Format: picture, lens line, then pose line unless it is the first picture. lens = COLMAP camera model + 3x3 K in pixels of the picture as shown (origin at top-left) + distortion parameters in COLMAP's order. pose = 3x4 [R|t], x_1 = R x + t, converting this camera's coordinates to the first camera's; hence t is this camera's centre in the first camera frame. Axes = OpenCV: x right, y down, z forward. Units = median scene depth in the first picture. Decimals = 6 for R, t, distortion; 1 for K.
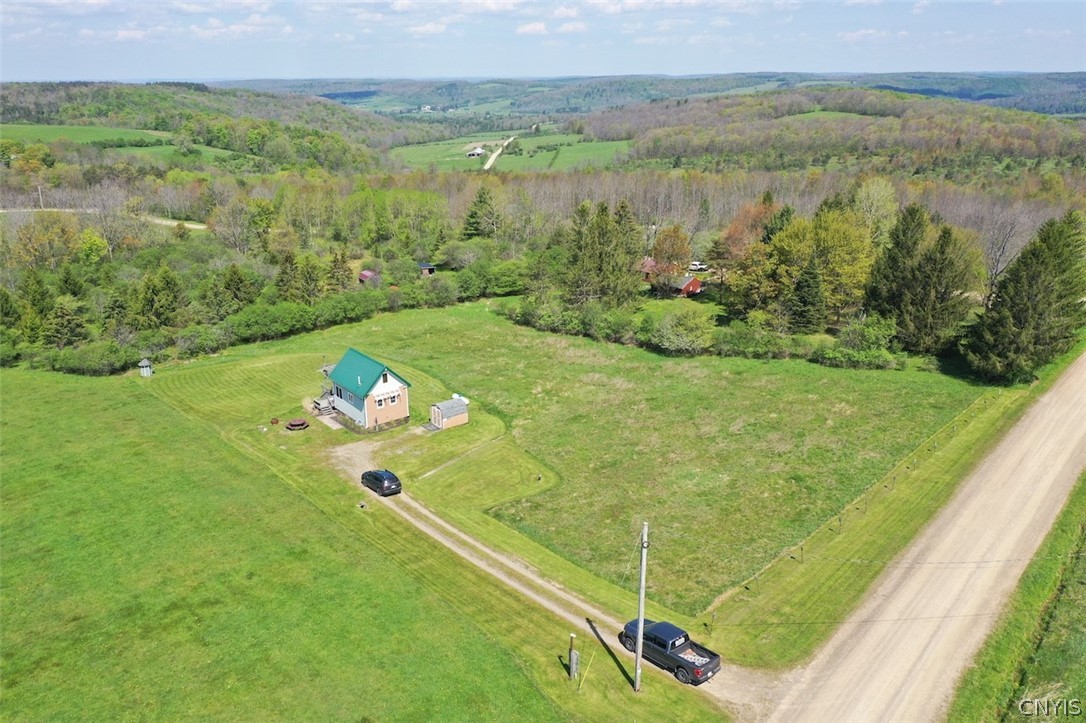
lens RADIAL K [[858.5, 0, 541.3], [0, 858.5, 356.0], [0, 0, 1]] dist [0.012883, -0.005577]
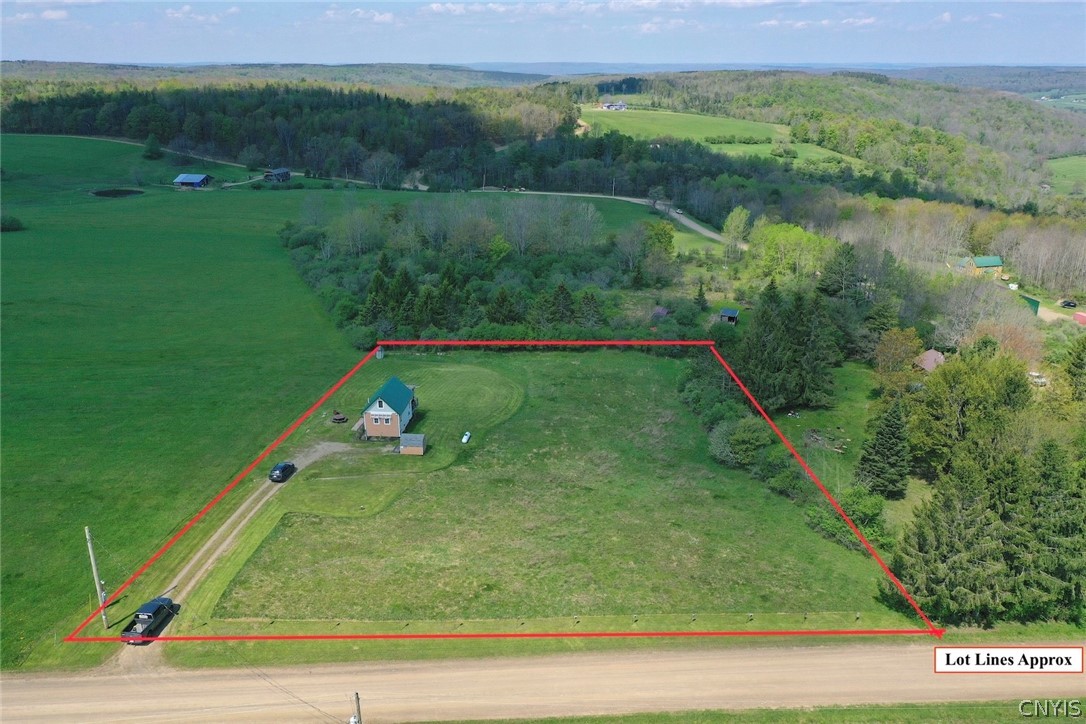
lens RADIAL K [[858.5, 0, 541.6], [0, 858.5, 363.2], [0, 0, 1]] dist [0.012883, -0.005577]
pose [[0.727748, 0.239322, -0.642734, 0.551298], [-0.223615, 0.968730, 0.107513, -0.153726], [0.648366, 0.065483, 0.758508, 0.089144]]
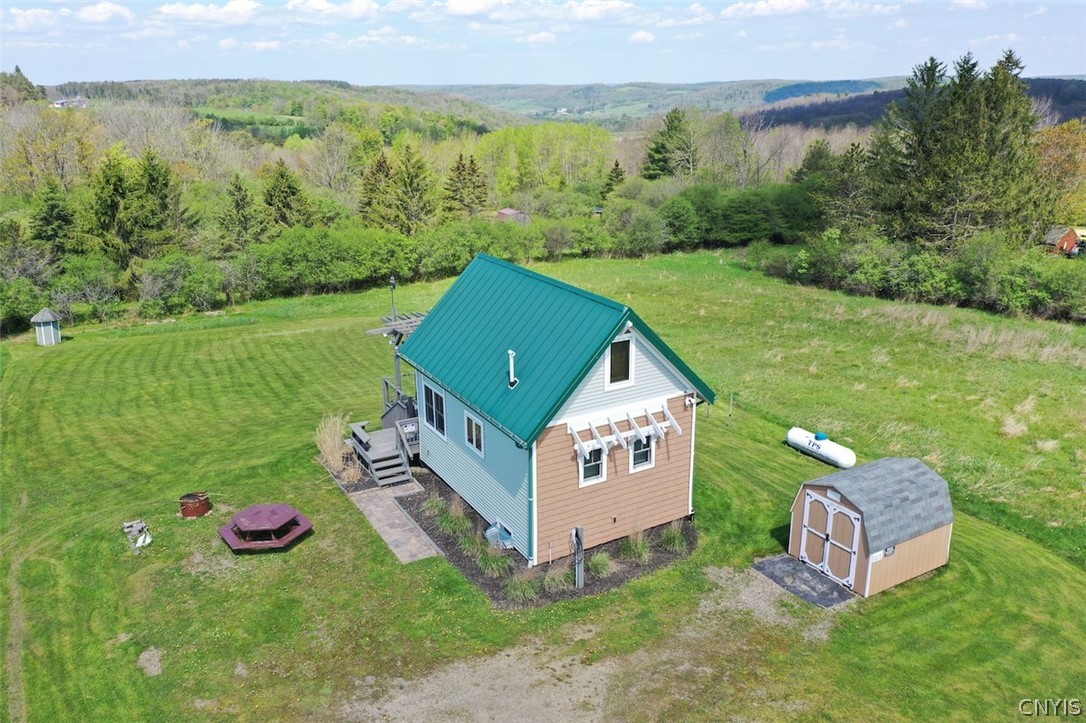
lens RADIAL K [[858.5, 0, 541.6], [0, 858.5, 360.9], [0, 0, 1]] dist [0.012883, -0.005577]
pose [[0.988884, 0.044125, -0.141992, -0.109831], [-0.044539, 0.999008, 0.000261, 0.017145], [0.141862, 0.006066, 0.989868, 0.493588]]
